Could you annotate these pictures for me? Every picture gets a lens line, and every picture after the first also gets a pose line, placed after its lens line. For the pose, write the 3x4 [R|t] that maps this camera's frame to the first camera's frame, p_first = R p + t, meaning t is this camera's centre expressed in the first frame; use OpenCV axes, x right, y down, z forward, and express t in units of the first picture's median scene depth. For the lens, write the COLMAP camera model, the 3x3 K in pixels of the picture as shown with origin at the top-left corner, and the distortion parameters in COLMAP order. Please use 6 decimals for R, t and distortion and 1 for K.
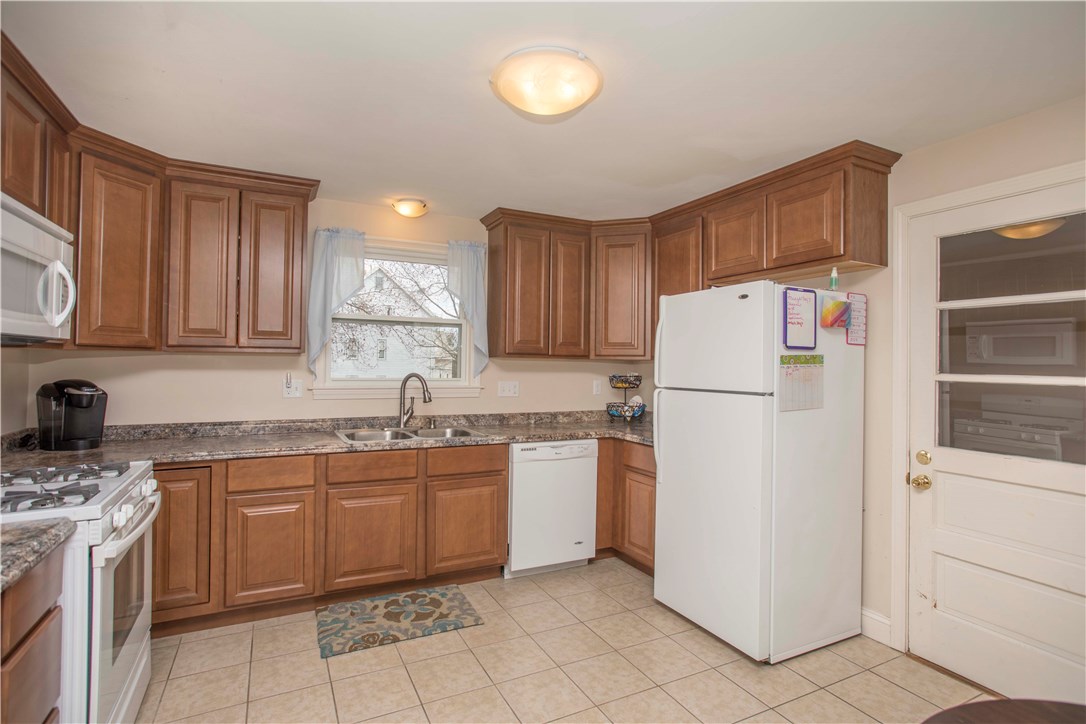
lens RADIAL K [[535.7, 0, 543.0], [0, 535.7, 362.0], [0, 0, 1]] dist [0.001099, 0.000822]
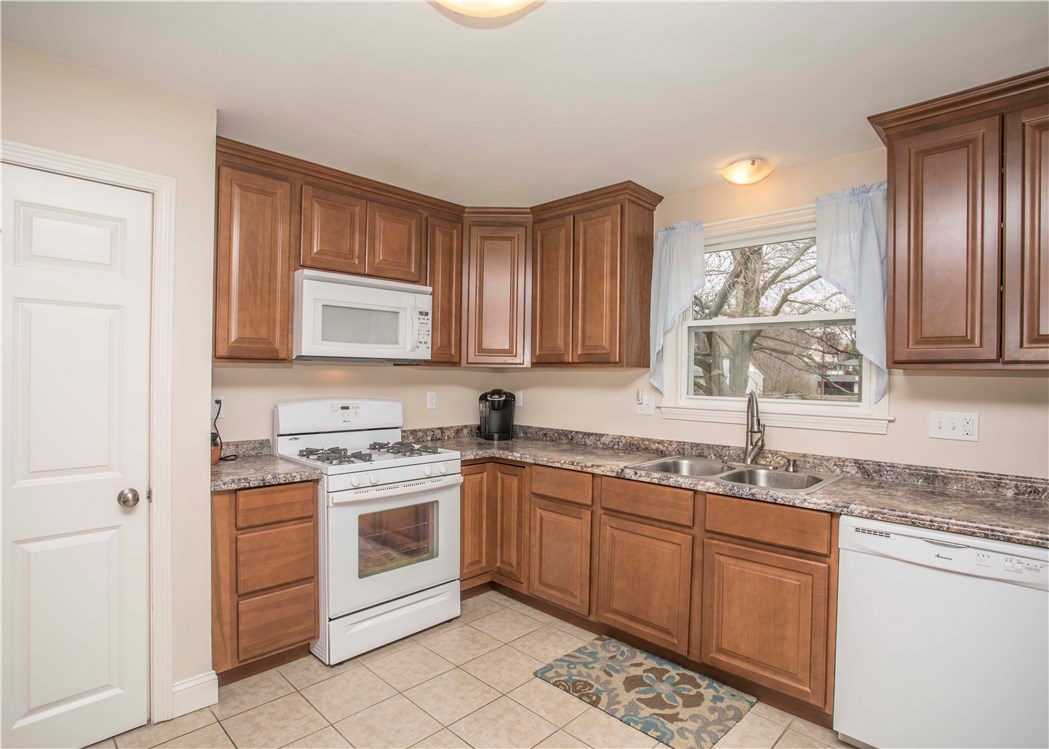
lens RADIAL K [[559.3, 0, 524.5], [0, 559.3, 374.5], [0, 0, 1]] dist [-0.029858, 0.001726]
pose [[0.313104, -0.007814, -0.949687, 0.461985], [-0.001873, 0.999959, -0.008845, 0.004436], [0.949717, 0.004548, 0.313077, 0.541012]]
